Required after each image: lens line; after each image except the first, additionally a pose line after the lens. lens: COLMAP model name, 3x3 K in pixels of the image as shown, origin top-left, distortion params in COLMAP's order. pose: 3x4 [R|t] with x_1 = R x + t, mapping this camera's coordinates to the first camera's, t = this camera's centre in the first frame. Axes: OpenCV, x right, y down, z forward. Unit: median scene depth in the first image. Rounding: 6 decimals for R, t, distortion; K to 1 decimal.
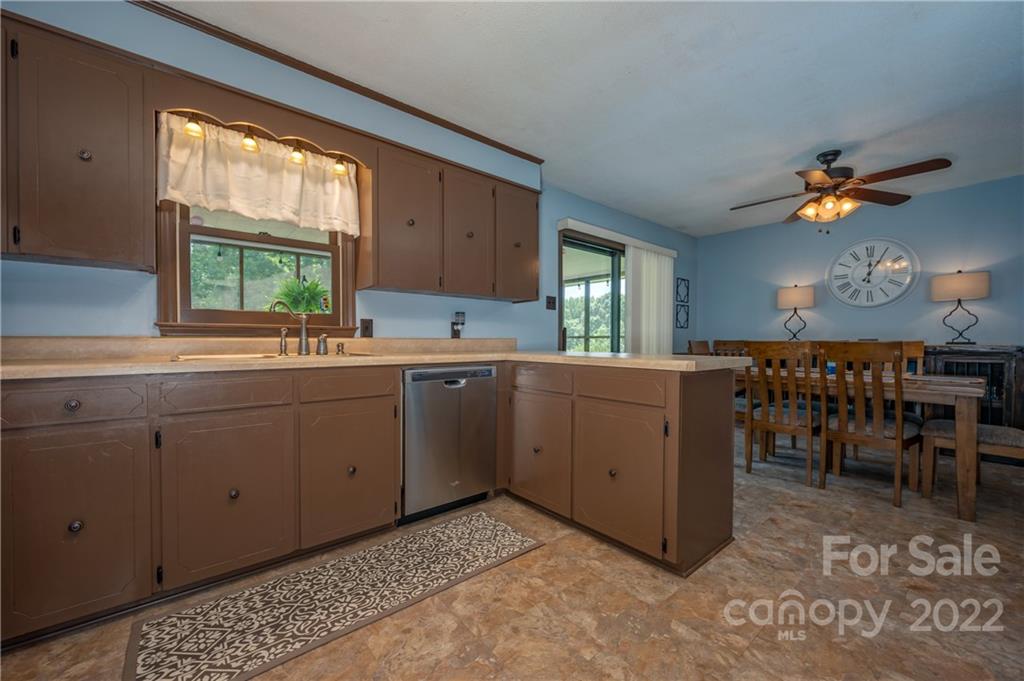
lens RADIAL K [[411.8, 0, 512.1], [0, 411.8, 345.5], [0, 0, 1]] dist [-0.001079, -0.000079]
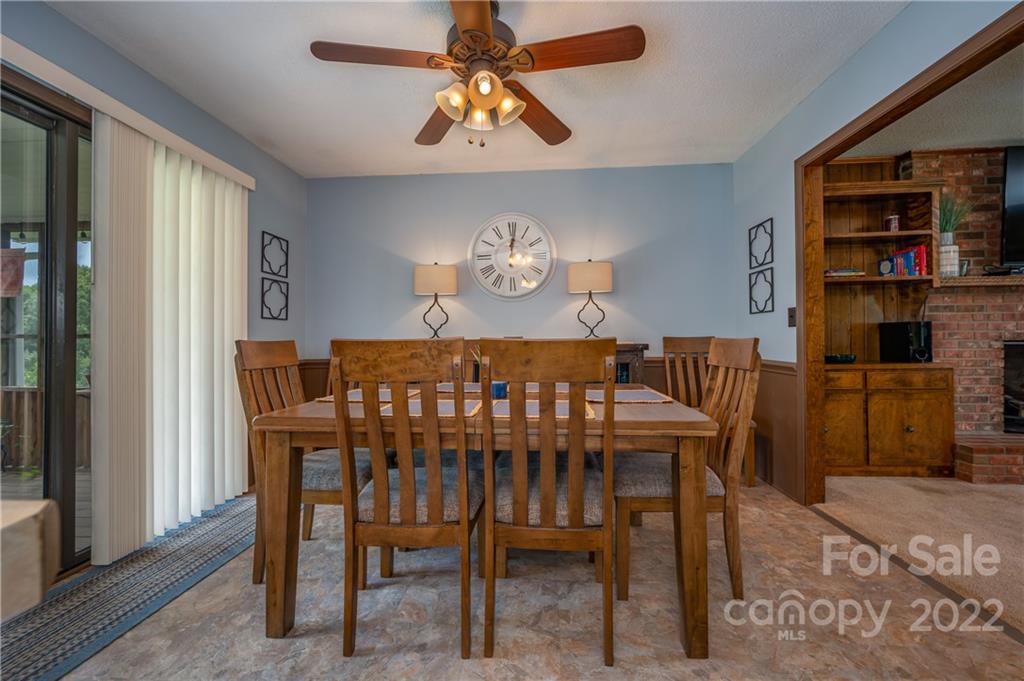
lens RADIAL K [[411.8, 0, 512.1], [0, 411.8, 345.5], [0, 0, 1]] dist [-0.001079, -0.000079]
pose [[0.707711, -0.014656, 0.706350, 0.468856], [0.015336, 0.999868, 0.005382, -0.005321], [-0.706335, 0.007024, 0.707843, 0.681676]]
